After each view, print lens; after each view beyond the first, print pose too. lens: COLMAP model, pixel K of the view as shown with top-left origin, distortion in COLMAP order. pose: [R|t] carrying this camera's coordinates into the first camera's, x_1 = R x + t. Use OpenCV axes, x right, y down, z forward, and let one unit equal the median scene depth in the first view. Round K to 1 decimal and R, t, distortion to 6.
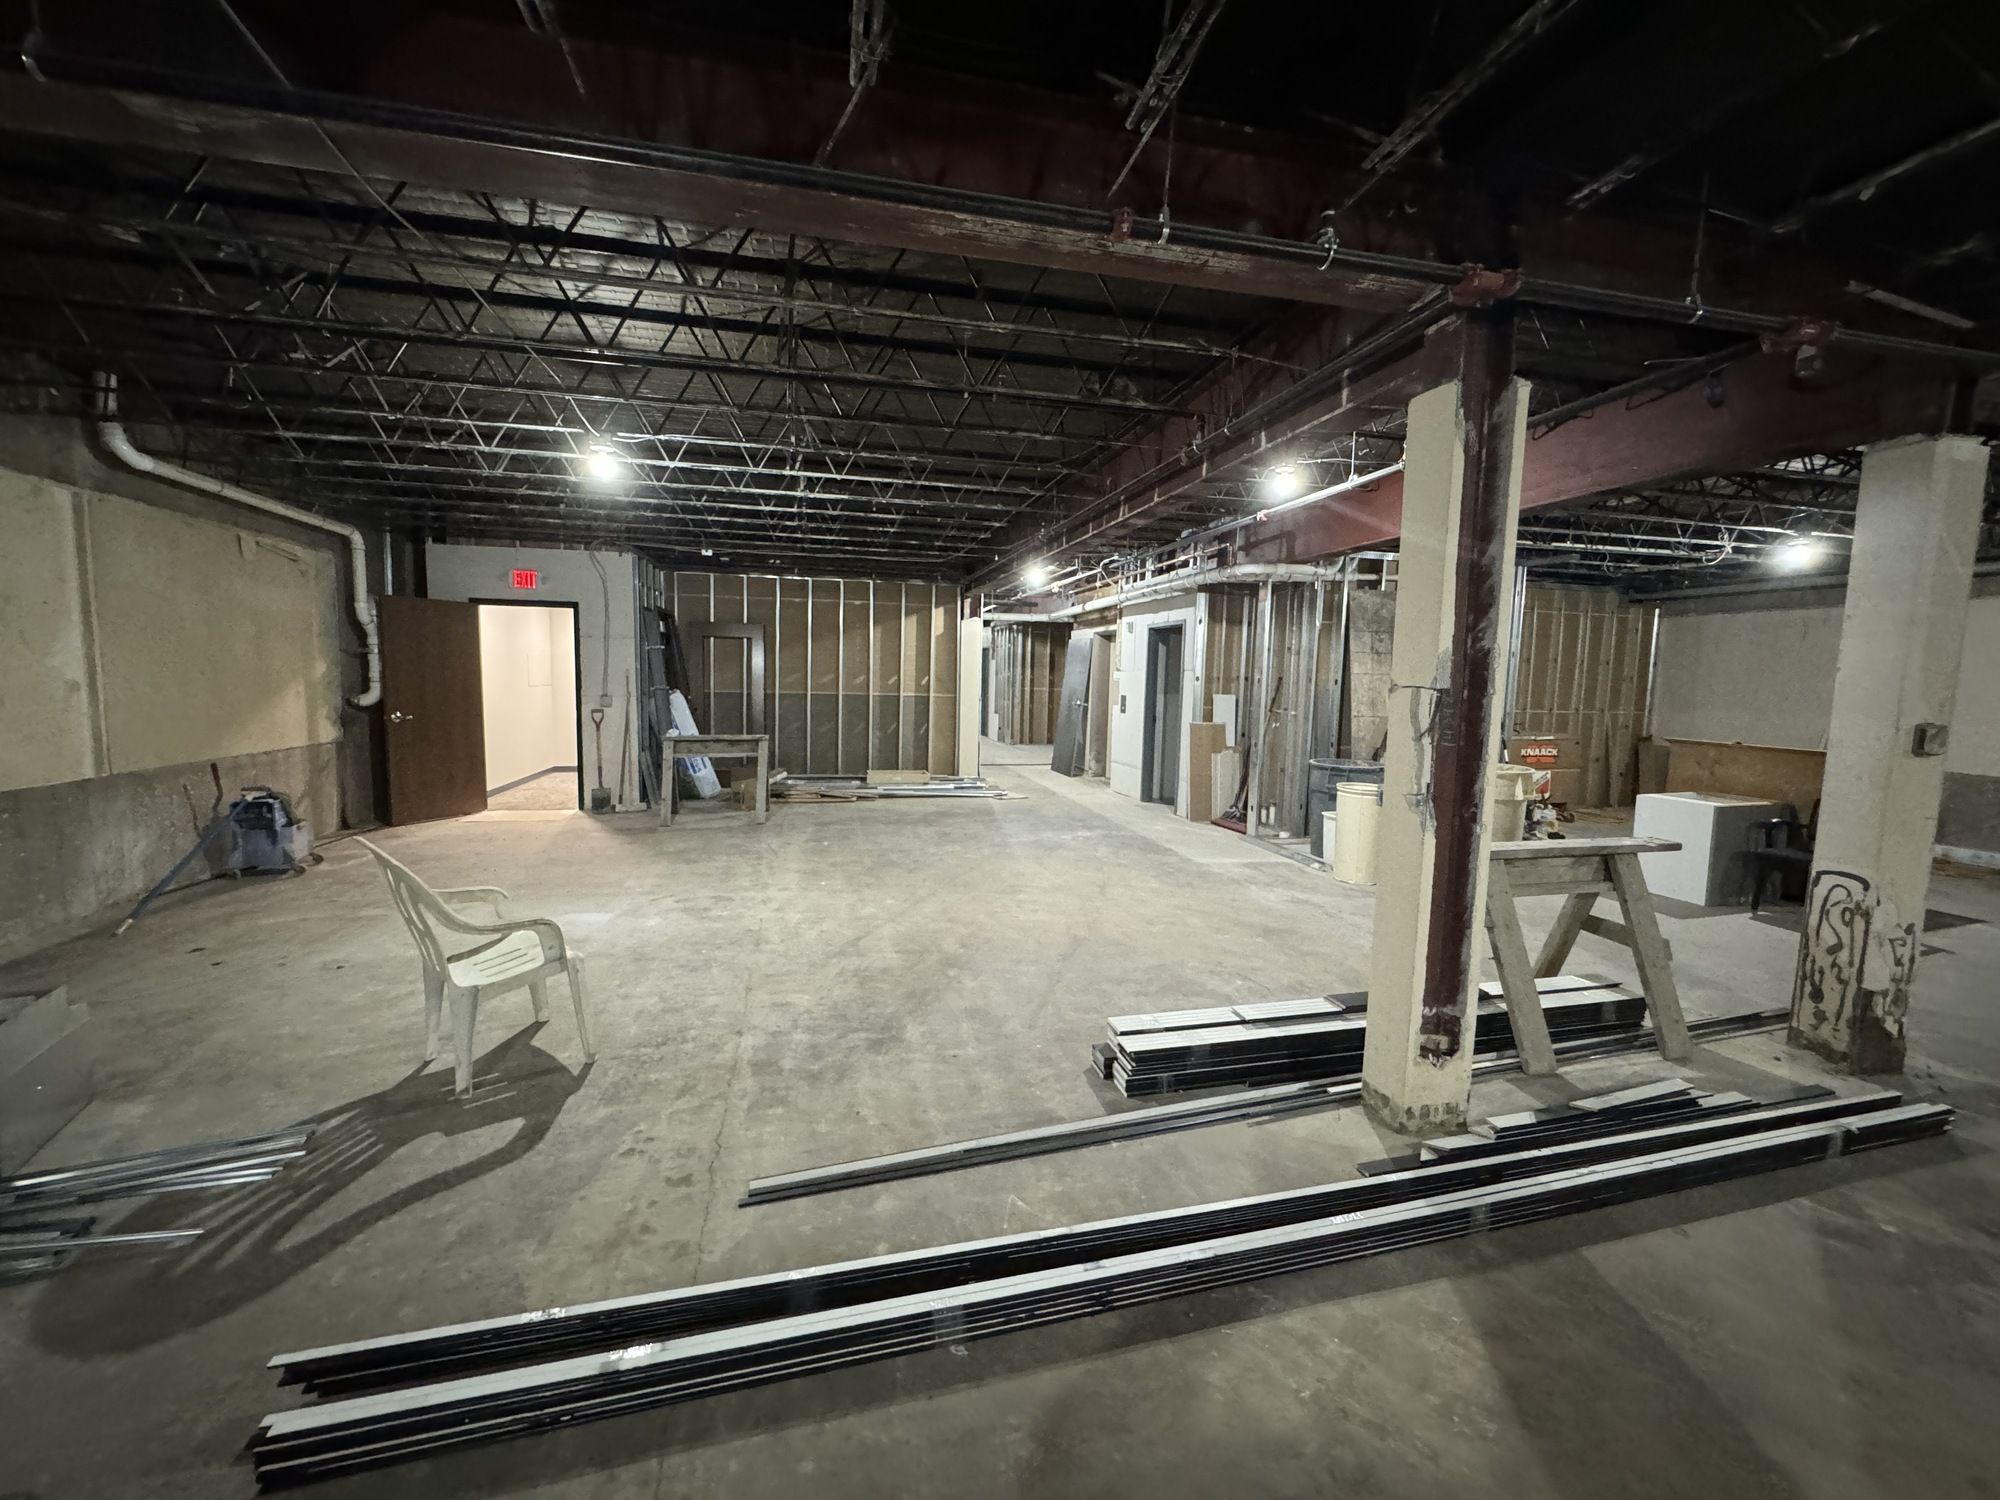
lens RADIAL K [[797.5, 0, 1000.0], [0, 797.5, 750.0], [0, 0, 1]] dist [-0.001958, 0.000272]
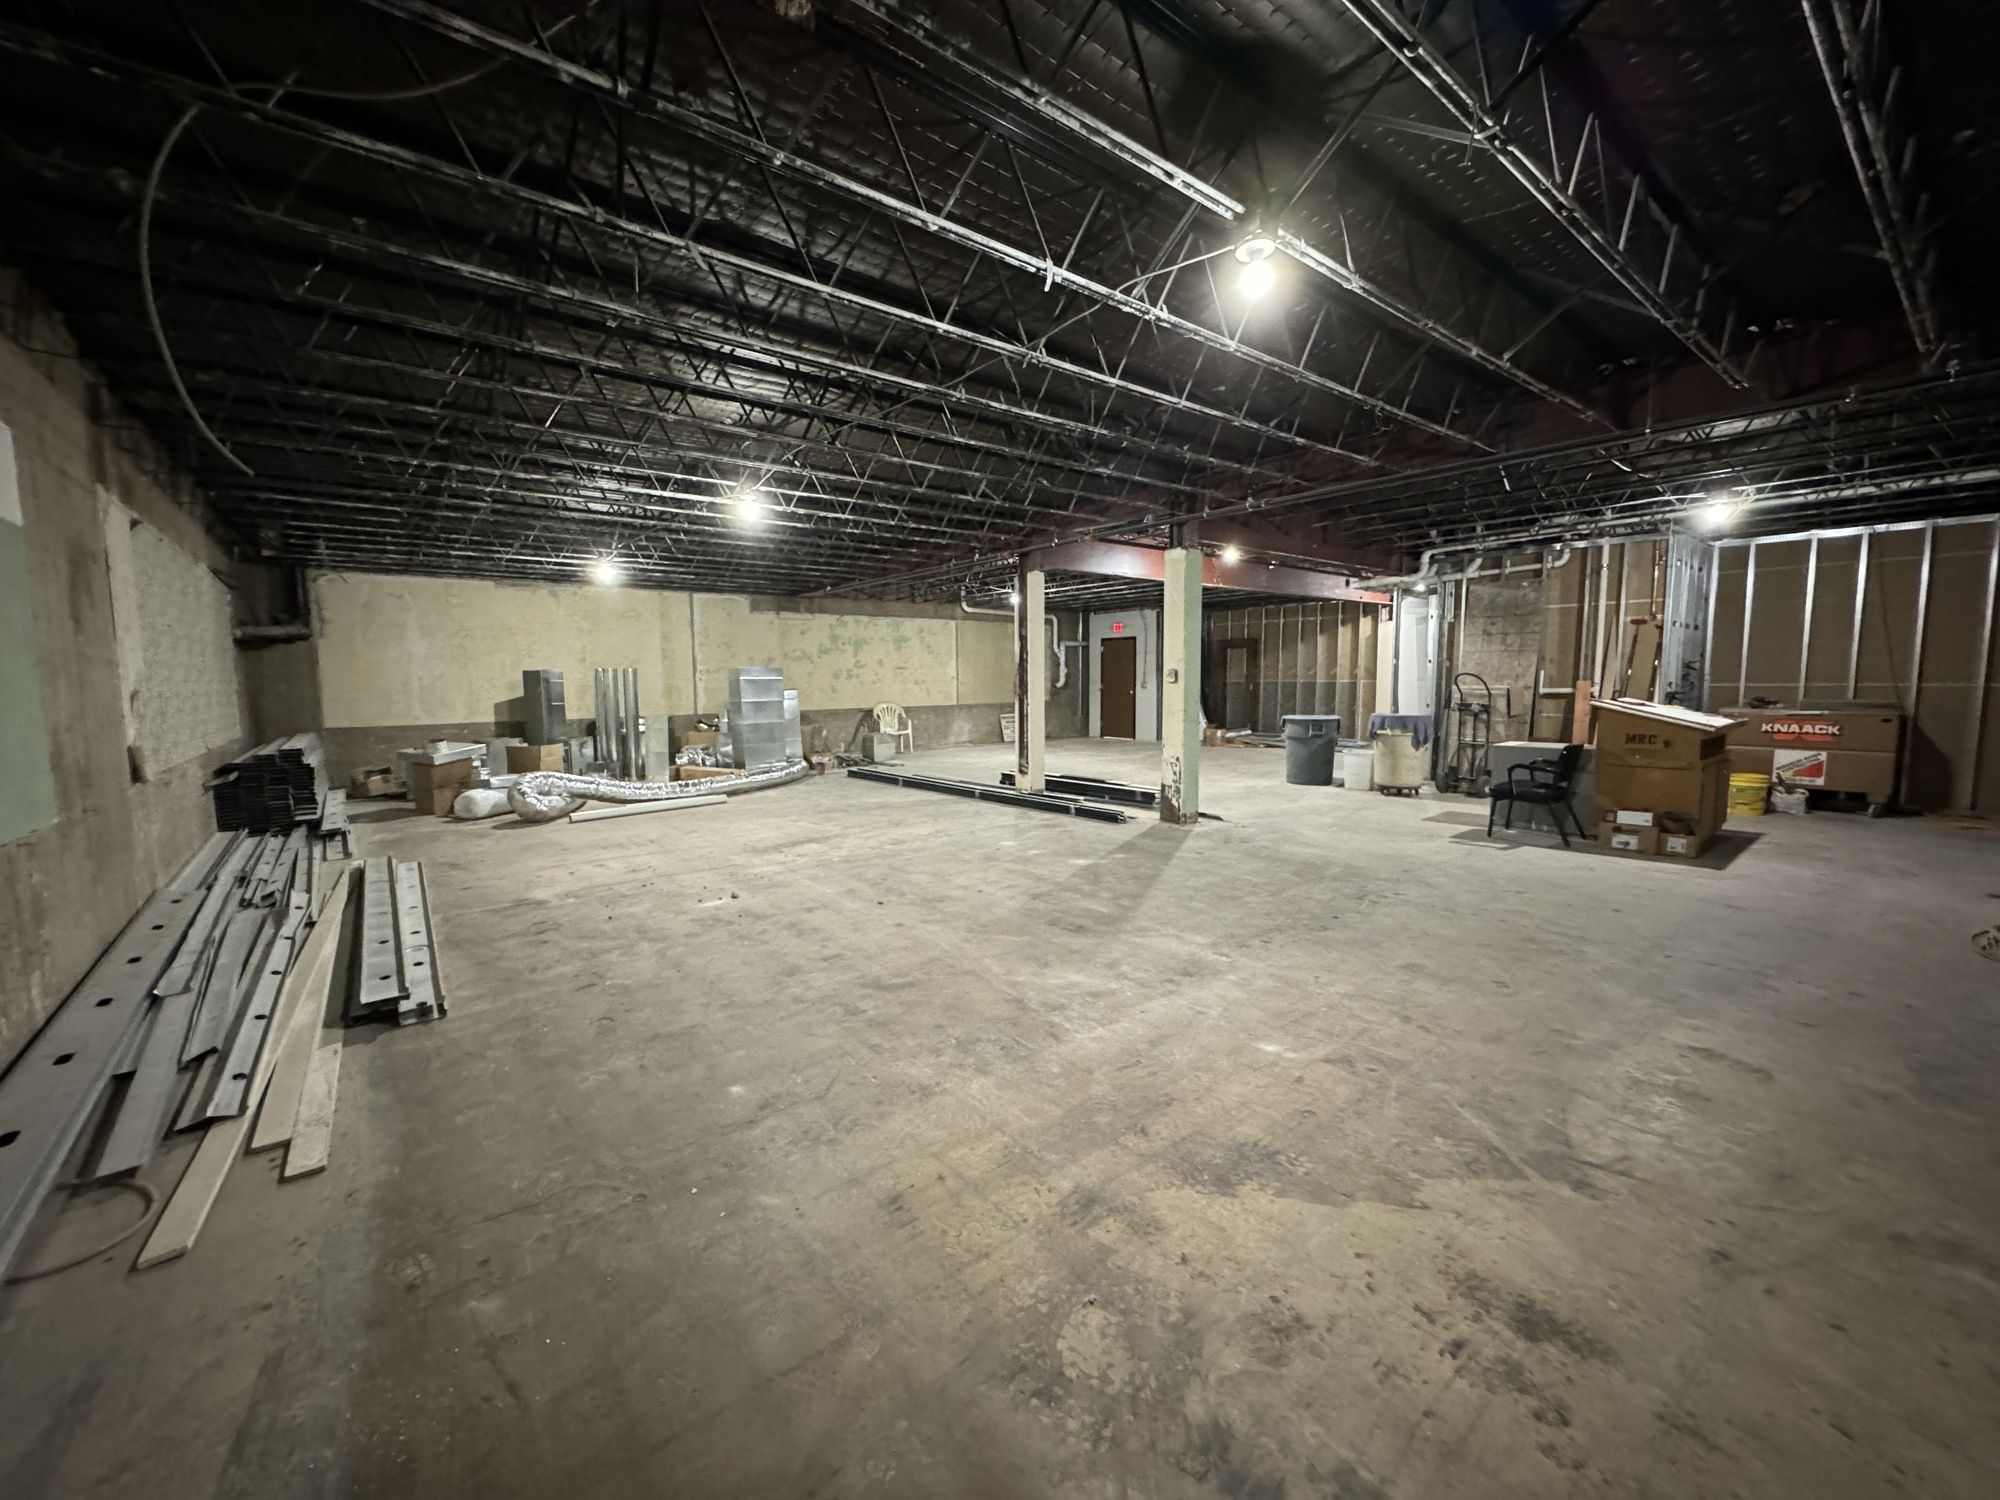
lens RADIAL K [[791.3, 0, 1000.0], [0, 791.3, 750.0], [0, 0, 1]] dist [-0.000787, -0.000073]
pose [[0.434946, 0.057891, -0.898594, 1.207664], [-0.069951, 0.997088, 0.030378, 0.067844], [0.897735, 0.049644, 0.437729, -0.182692]]
